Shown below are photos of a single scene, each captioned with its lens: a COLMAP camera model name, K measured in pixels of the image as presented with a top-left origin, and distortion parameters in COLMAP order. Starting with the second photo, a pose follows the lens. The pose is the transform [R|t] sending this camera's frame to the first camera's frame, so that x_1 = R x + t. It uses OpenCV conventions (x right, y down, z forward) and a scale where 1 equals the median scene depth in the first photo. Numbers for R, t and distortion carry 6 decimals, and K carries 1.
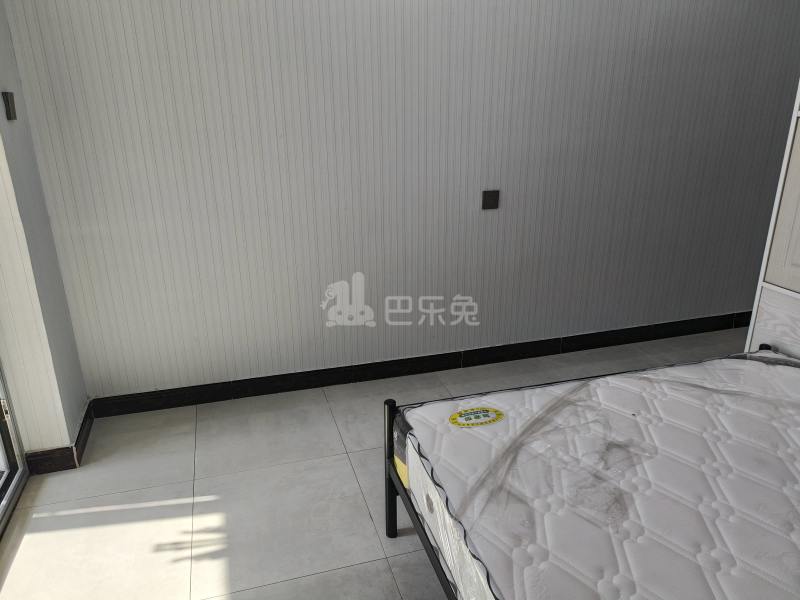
lens RADIAL K [[586.3, 0, 400.0], [0, 586.3, 300.0], [0, 0, 1]] dist [0.092093, -0.094252]
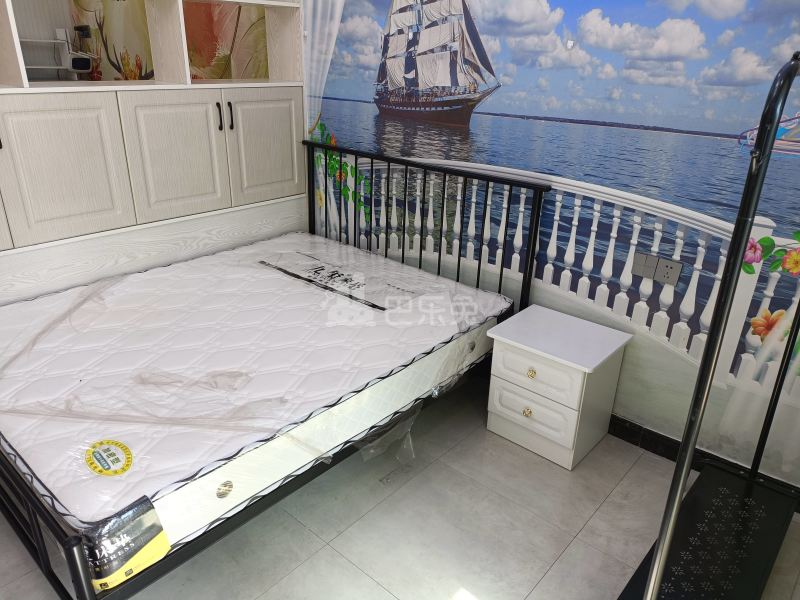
lens RADIAL K [[586.3, 0, 400.0], [0, 586.3, 300.0], [0, 0, 1]] dist [0.092093, -0.094252]
pose [[-0.523380, -0.343256, 0.779903, -0.654755], [0.259064, 0.807845, 0.529408, -0.322814], [-0.811763, 0.479126, -0.333884, 0.756699]]
